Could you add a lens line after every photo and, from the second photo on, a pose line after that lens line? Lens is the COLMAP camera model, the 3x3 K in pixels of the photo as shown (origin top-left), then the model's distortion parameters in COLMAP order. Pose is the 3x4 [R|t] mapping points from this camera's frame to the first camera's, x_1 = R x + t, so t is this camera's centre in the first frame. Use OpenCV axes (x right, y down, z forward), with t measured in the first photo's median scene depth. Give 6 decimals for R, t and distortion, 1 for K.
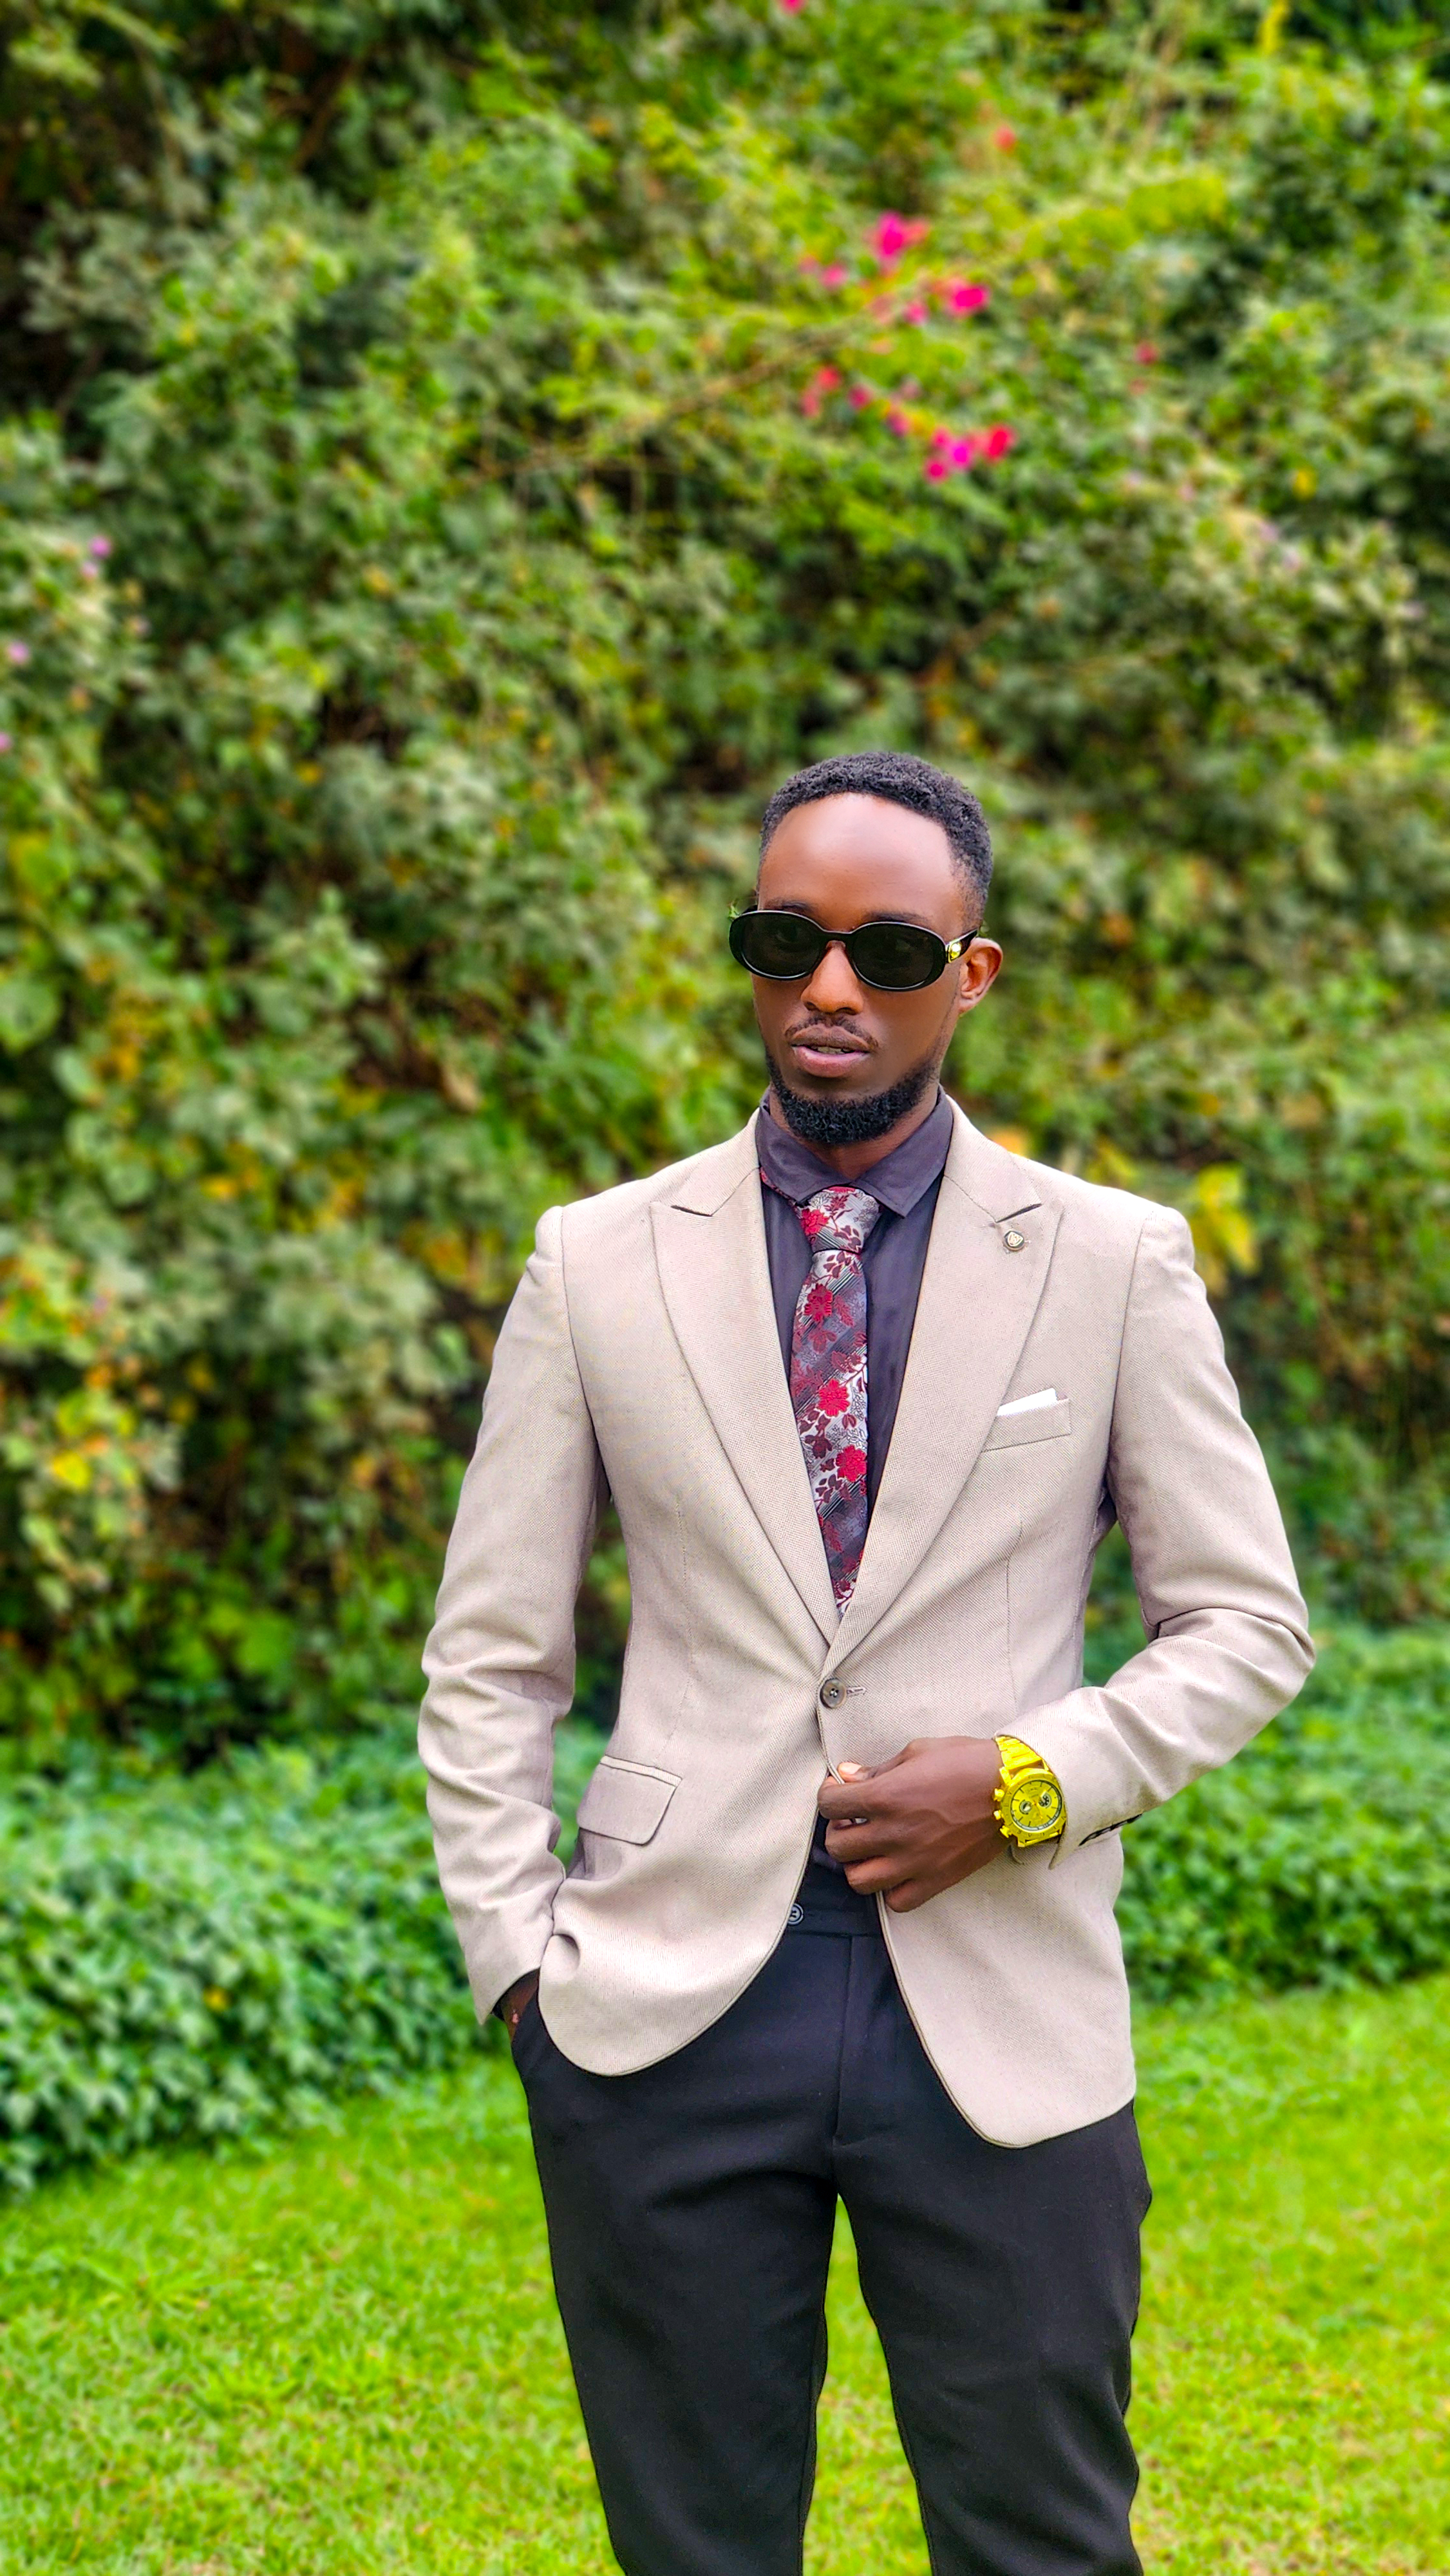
lens RADIAL K [[5126.0, 0, 711.6], [0, 5126.0, 1282.5], [0, 0, 1]] dist [-0.038196, 1.282282]
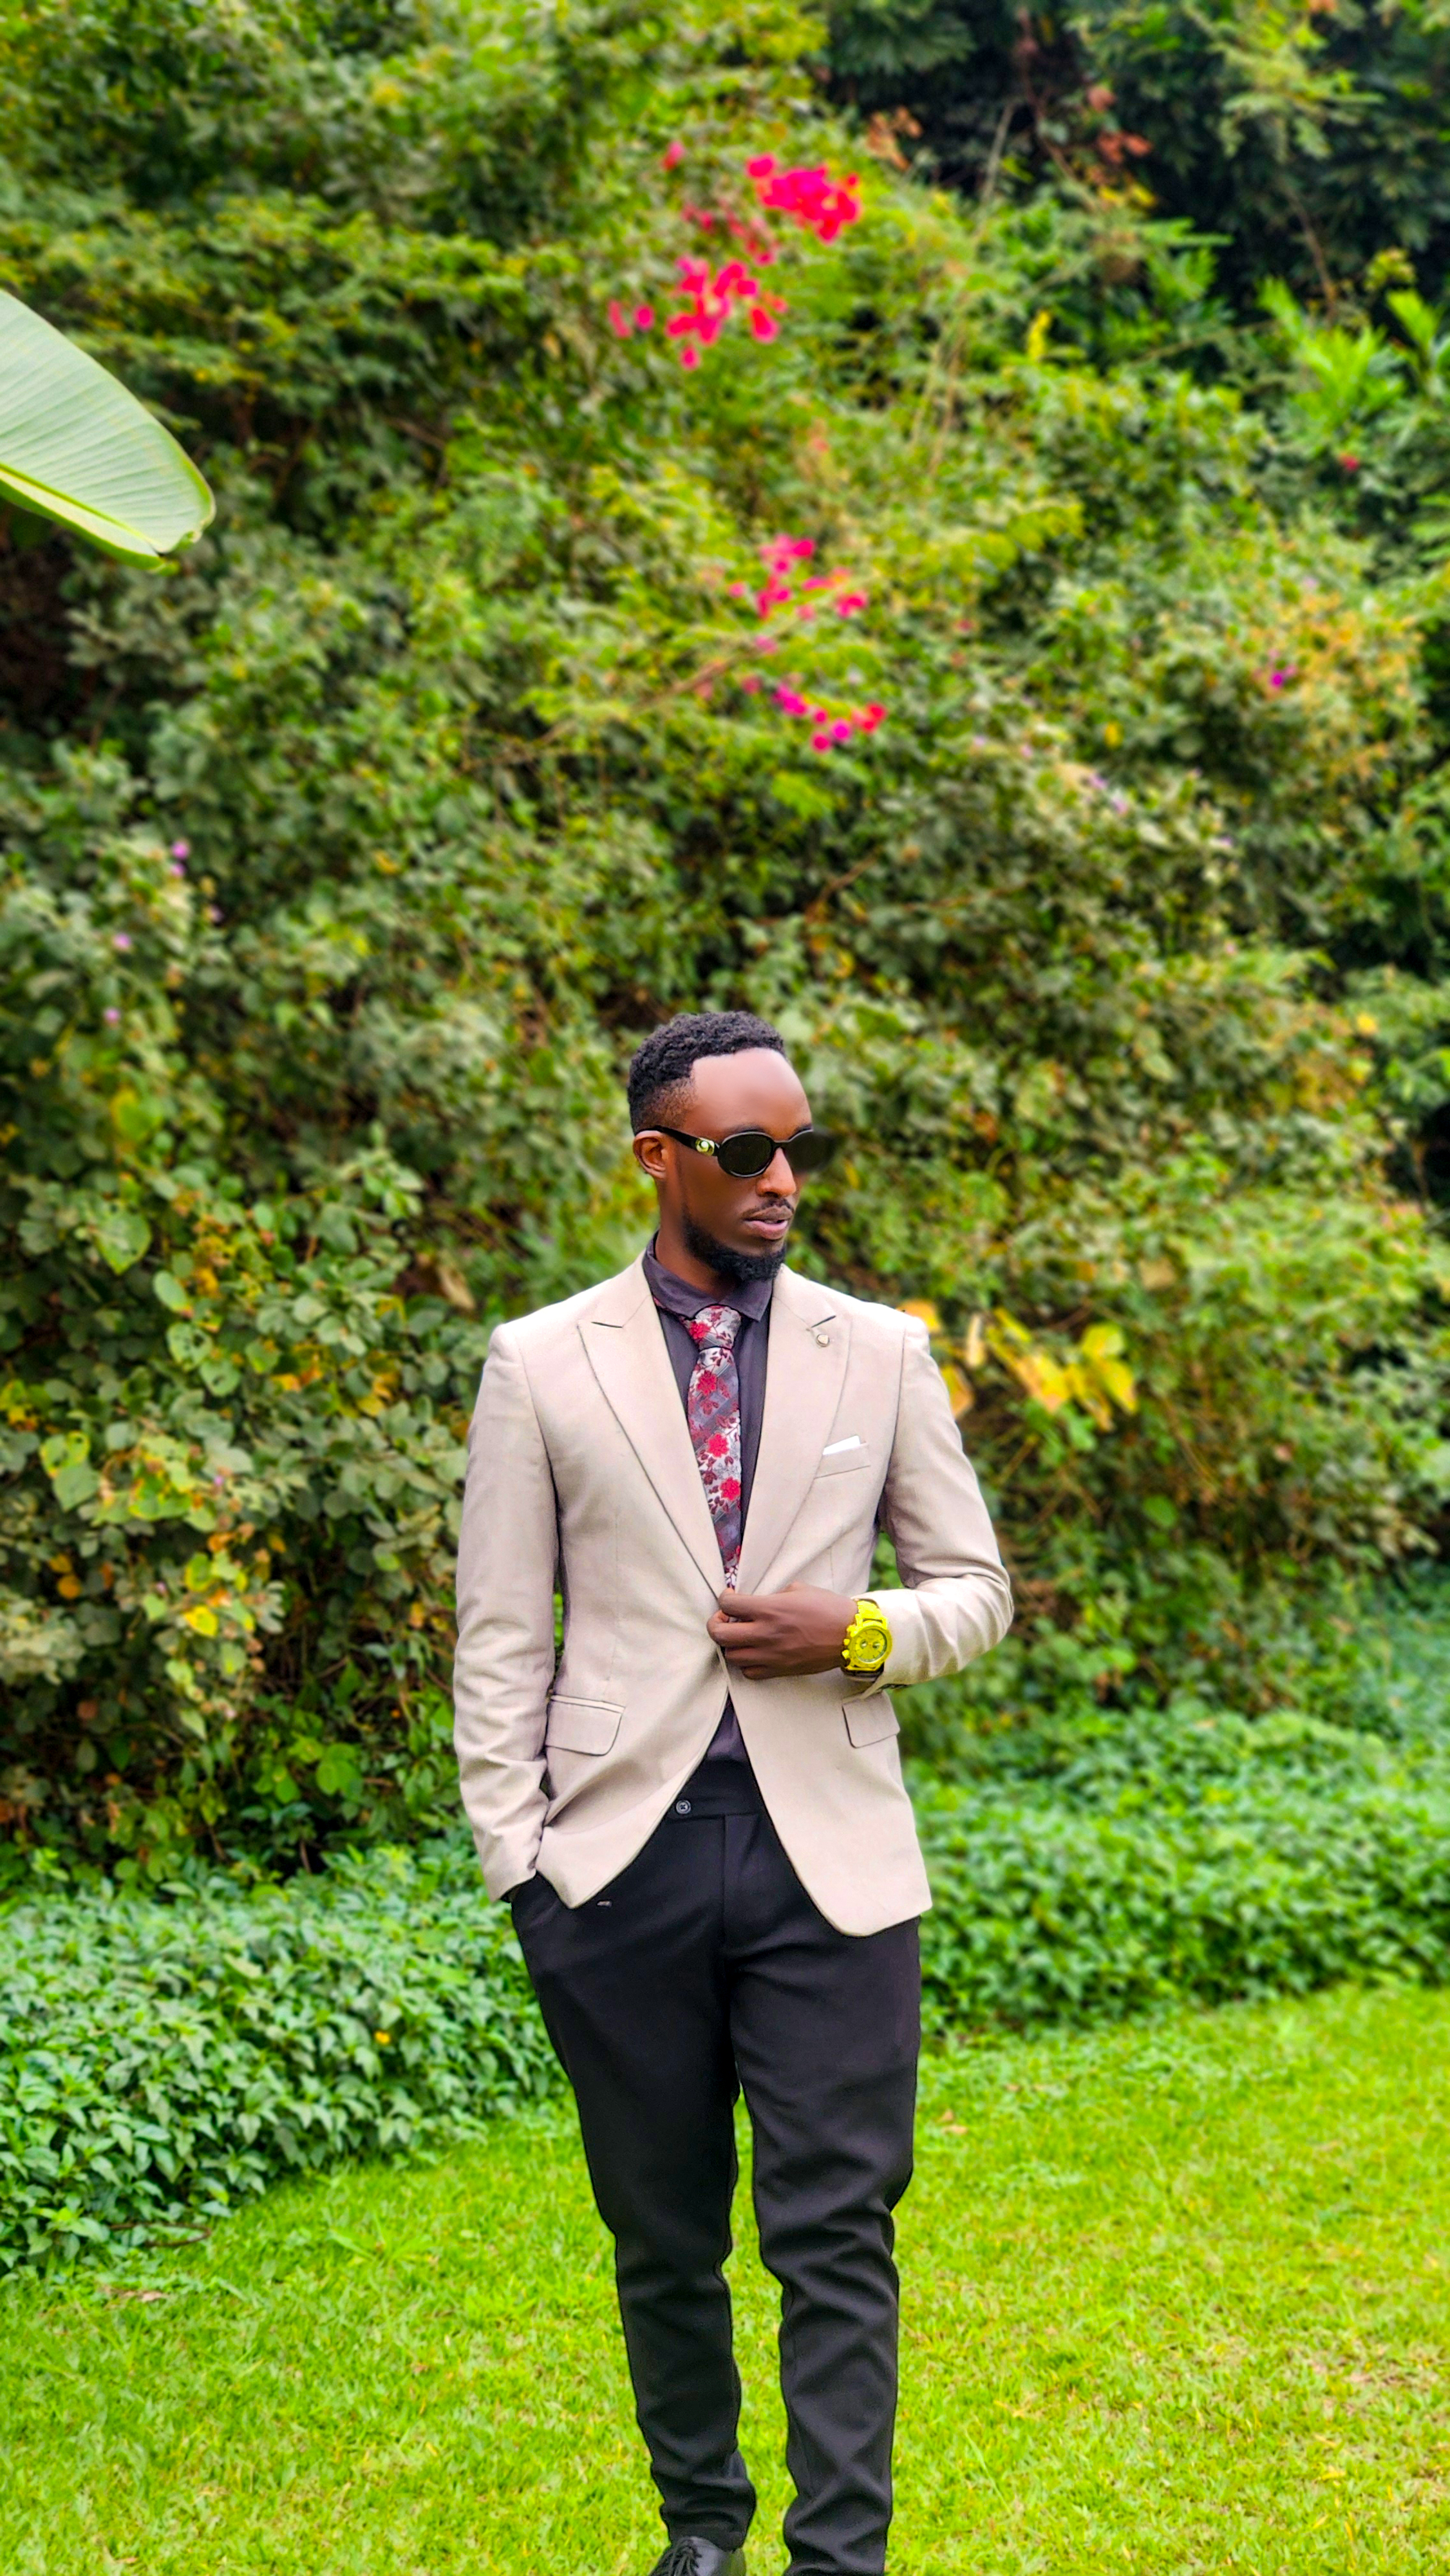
lens RADIAL K [[5165.3, 0, 801.1], [0, 5165.3, 1299.6], [0, 0, 1]] dist [-0.653092, 12.119772]
pose [[0.995319, -0.055226, 0.079311, -0.067297], [0.058342, 0.997591, -0.037520, 0.013137], [-0.077047, 0.041972, 0.996144, -0.177965]]
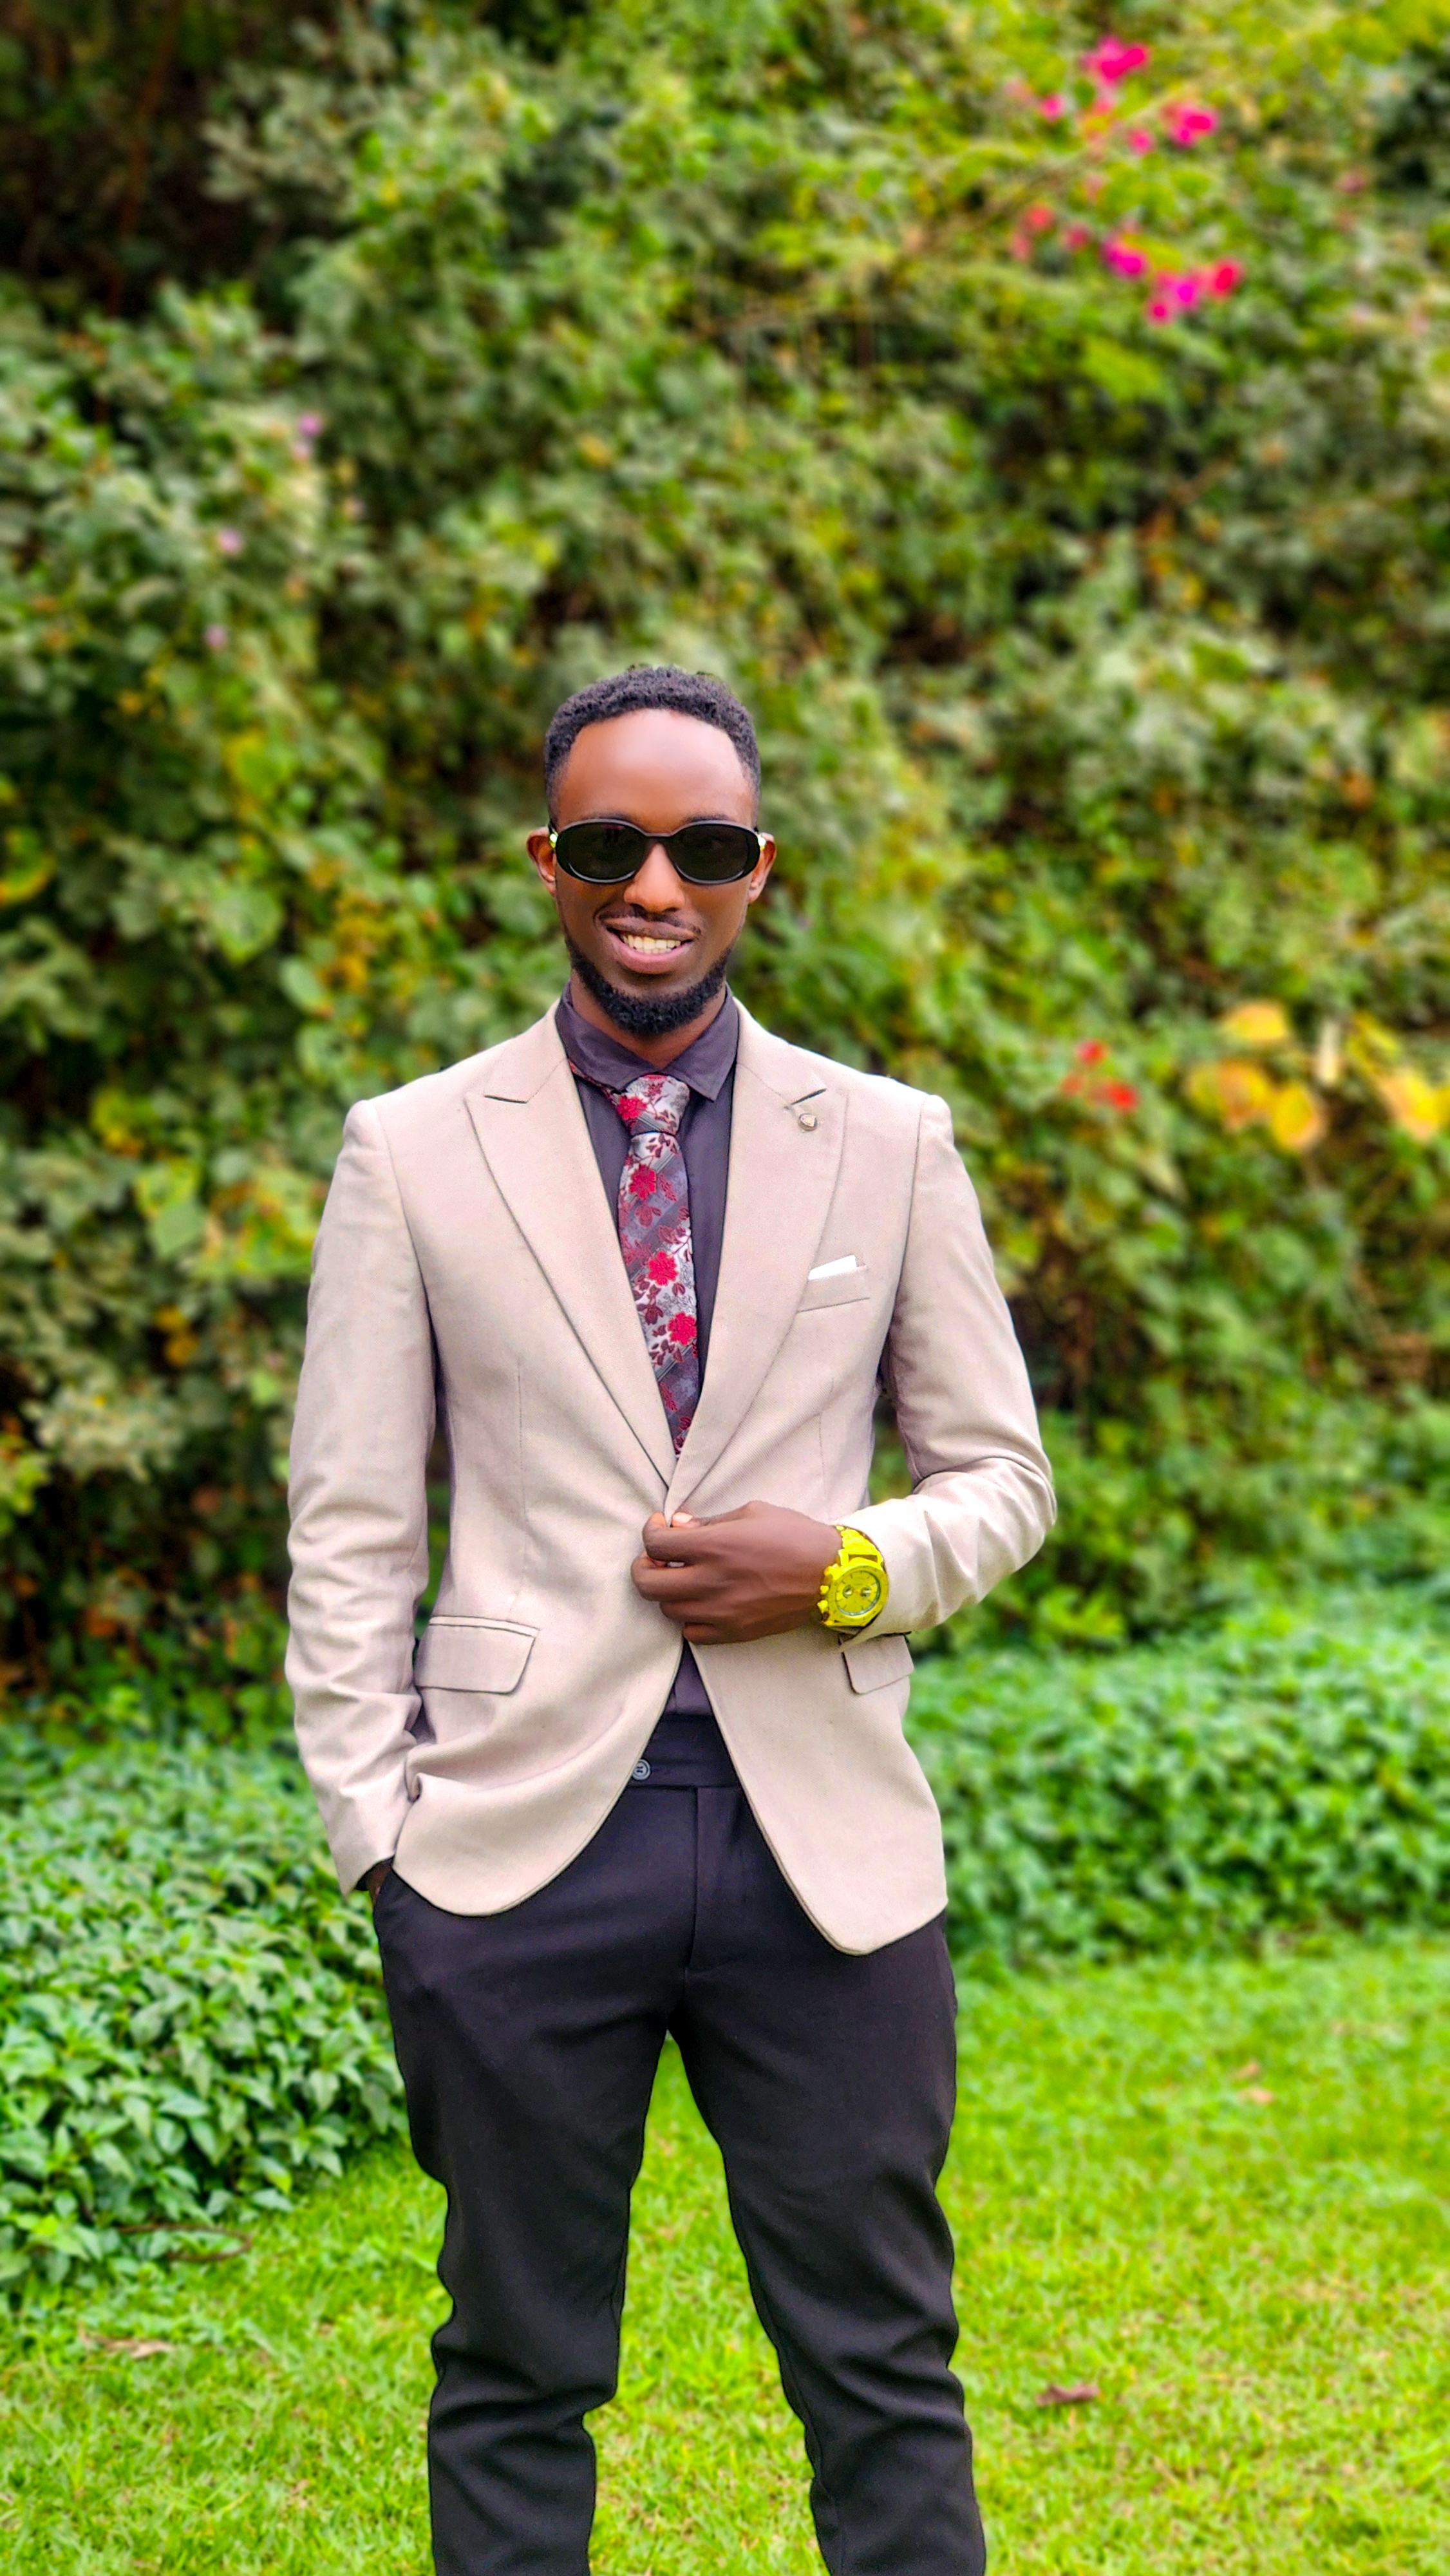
lens RADIAL K [[5150.9, 0, 799.5], [0, 5150.9, 1283.3], [0, 0, 1]] dist [0.032770, 0.714732]
pose [[0.999161, -0.040410, -0.006631, -0.026437], [0.040549, 0.998926, 0.022437, -0.003154], [0.005717, -0.022687, 0.999726, 0.044133]]
